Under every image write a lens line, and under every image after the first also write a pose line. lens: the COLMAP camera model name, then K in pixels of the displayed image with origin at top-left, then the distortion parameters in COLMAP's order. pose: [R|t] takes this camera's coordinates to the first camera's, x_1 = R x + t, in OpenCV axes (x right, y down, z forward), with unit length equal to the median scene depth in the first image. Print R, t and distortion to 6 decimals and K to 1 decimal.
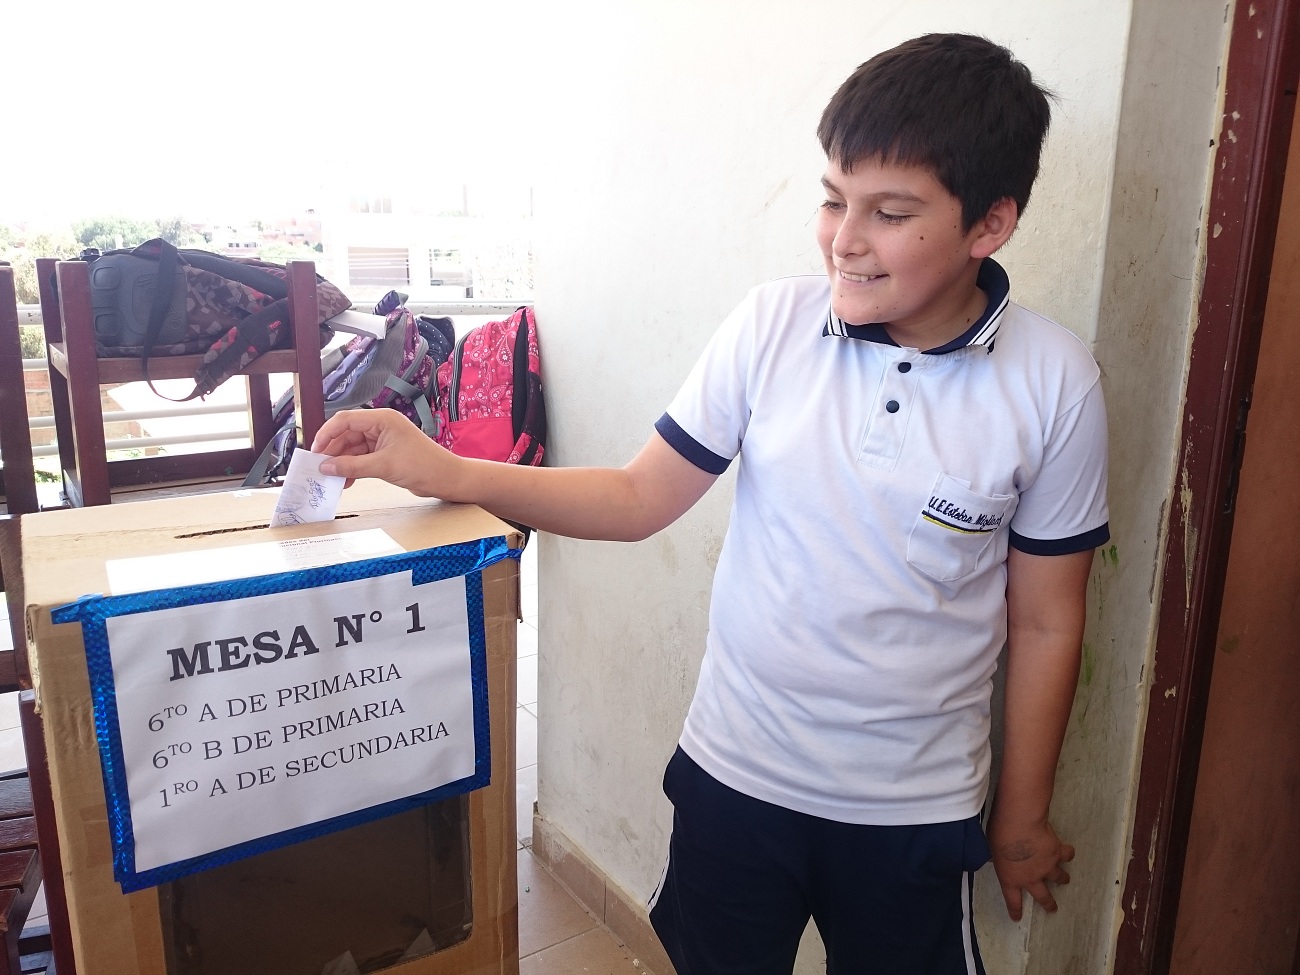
lens RADIAL K [[1060.0, 0, 646.1], [0, 1060.0, 458.7], [0, 0, 1]] dist [0.135708, -0.237923]
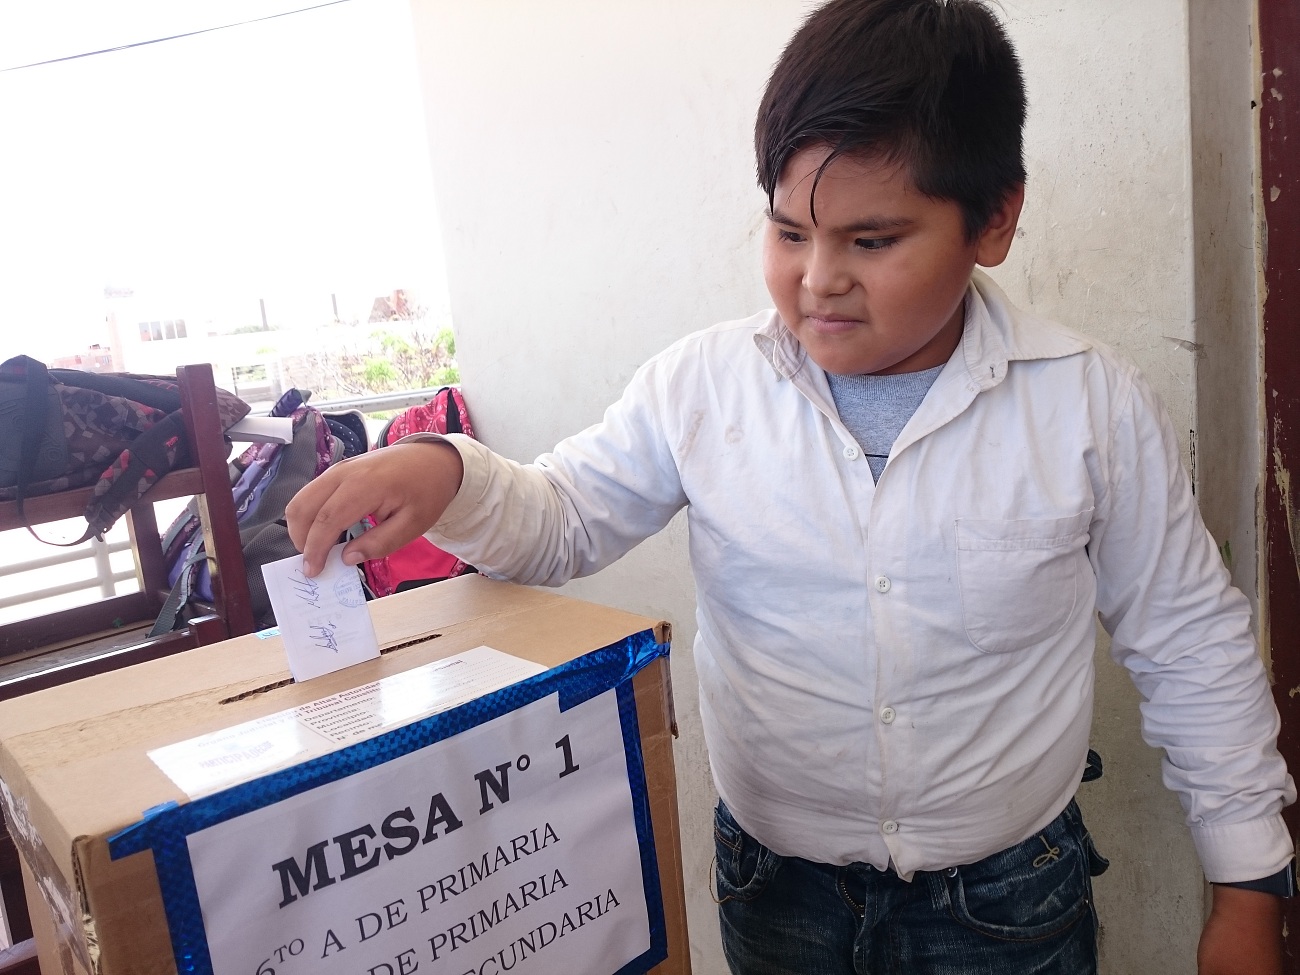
lens RADIAL K [[1060.0, 0, 646.1], [0, 1060.0, 458.7], [0, 0, 1]] dist [0.135708, -0.237923]
pose [[0.978430, -0.134478, 0.156812, -0.235610], [0.145920, 0.987234, -0.063843, -0.002162], [-0.146225, 0.085348, 0.985563, 0.210738]]
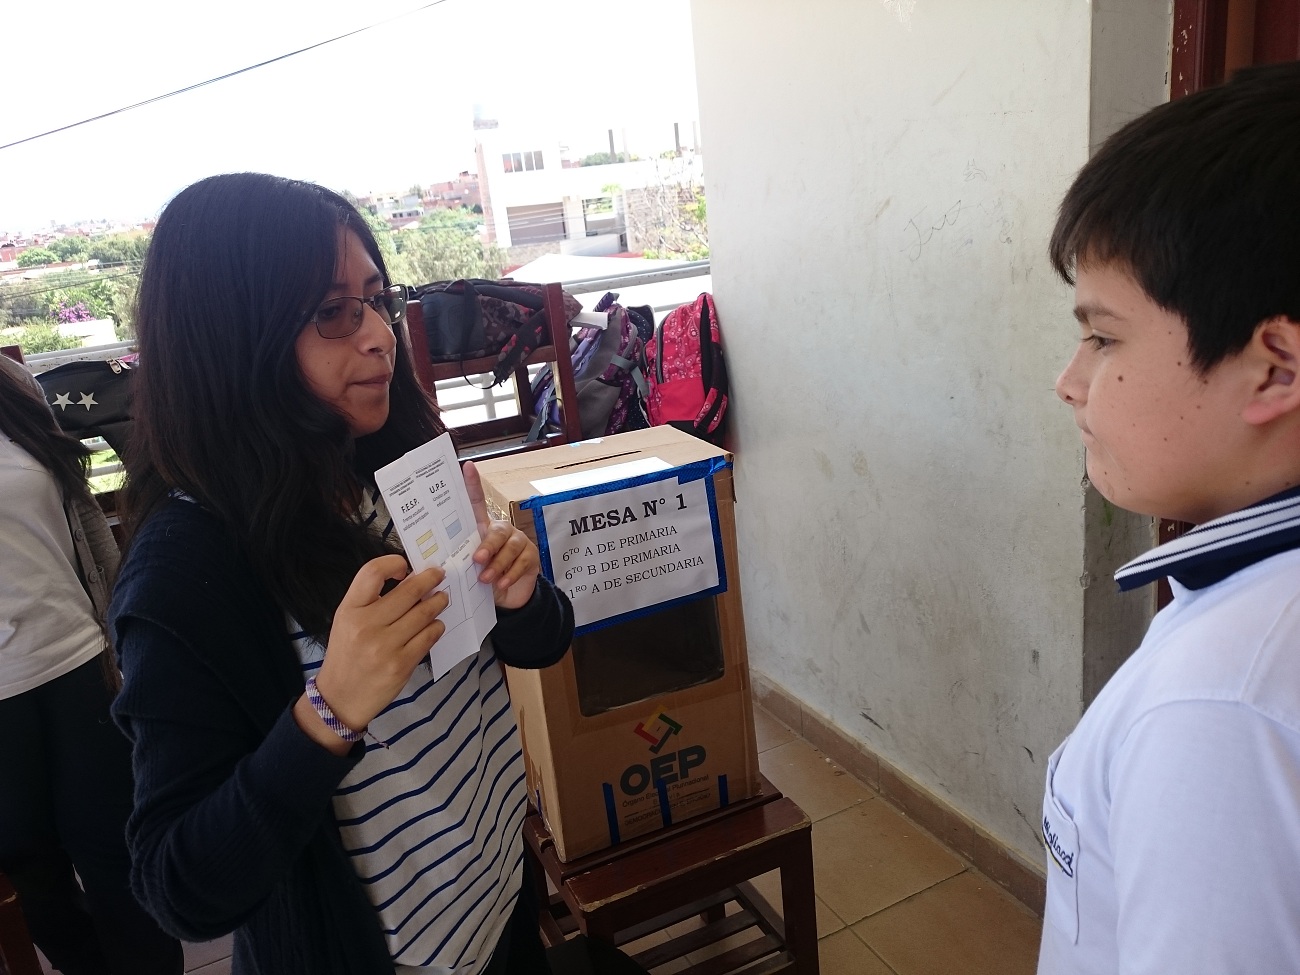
lens RADIAL K [[1024.7, 0, 628.5], [0, 1024.7, 460.7], [0, 0, 1]] dist [0.293046, -0.640173]
pose [[0.980850, -0.075163, -0.179676, 0.022857], [0.086137, 0.994815, 0.054065, -0.027471], [0.174681, -0.068506, 0.982239, -0.750216]]
